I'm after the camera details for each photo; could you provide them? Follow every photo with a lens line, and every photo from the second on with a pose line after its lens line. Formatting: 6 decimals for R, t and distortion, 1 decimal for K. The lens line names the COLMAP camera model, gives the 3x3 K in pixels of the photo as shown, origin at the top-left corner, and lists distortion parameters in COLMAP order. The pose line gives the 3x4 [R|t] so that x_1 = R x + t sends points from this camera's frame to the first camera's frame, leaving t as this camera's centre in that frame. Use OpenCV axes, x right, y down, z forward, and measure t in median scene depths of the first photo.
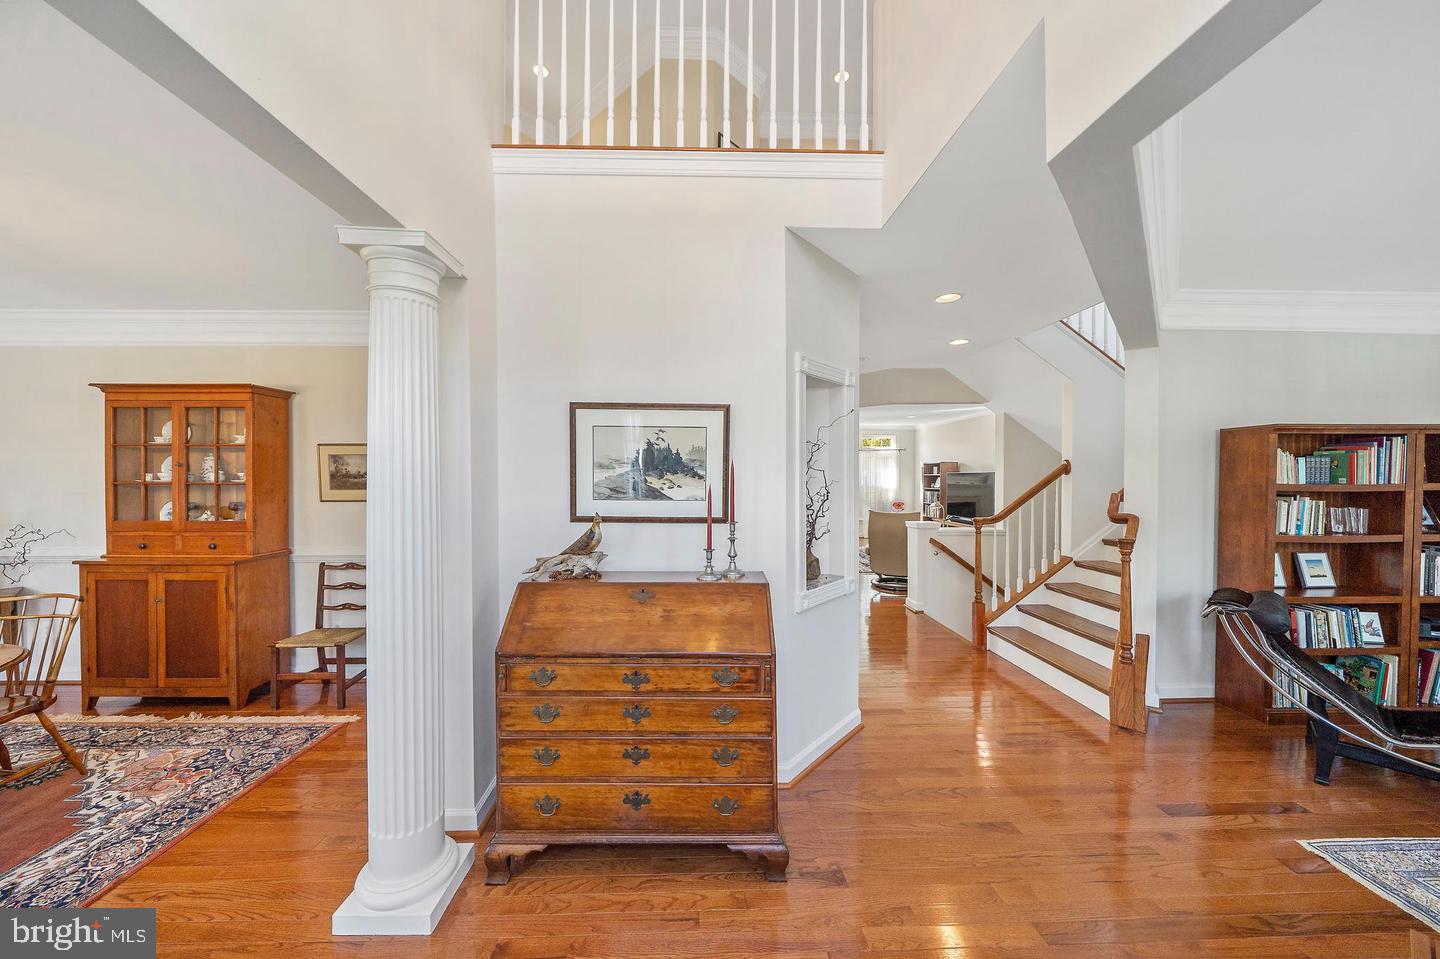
lens RADIAL K [[504.5, 0, 718.5], [0, 504.5, 483.8], [0, 0, 1]] dist [-0.007973, 0.000339]
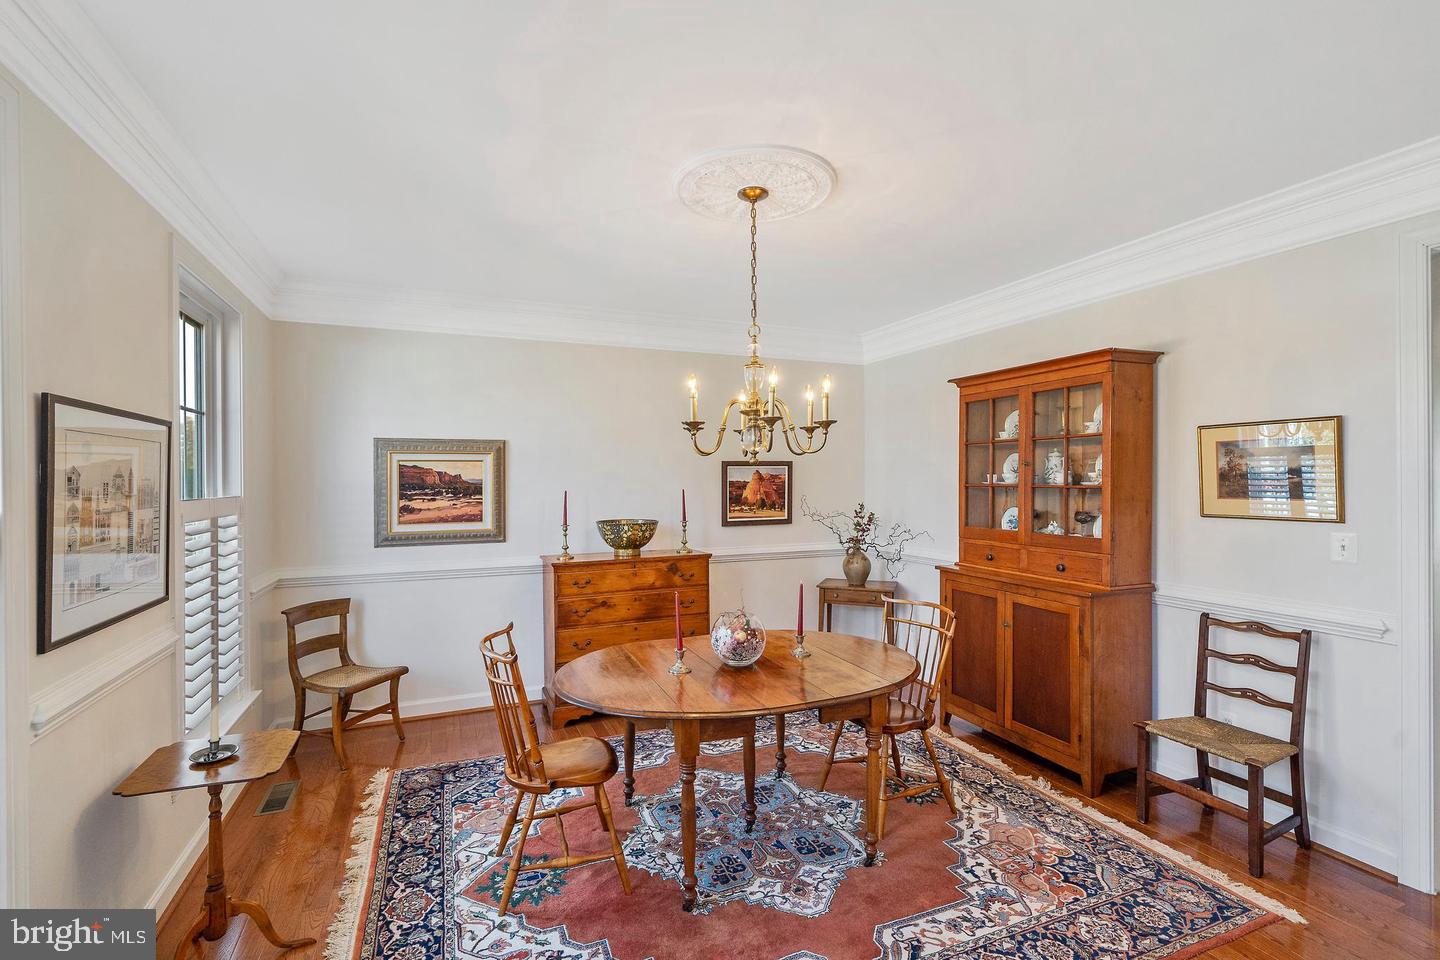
lens RADIAL K [[645.3, 0, 718.4], [0, 645.3, 482.3], [0, 0, 1]] dist [-0.000206, 0.000033]
pose [[0.376756, 0.003174, -0.926307, -0.296146], [-0.011405, 0.999934, -0.001212, 0.000049], [0.926242, 0.011021, 0.376767, 0.136865]]
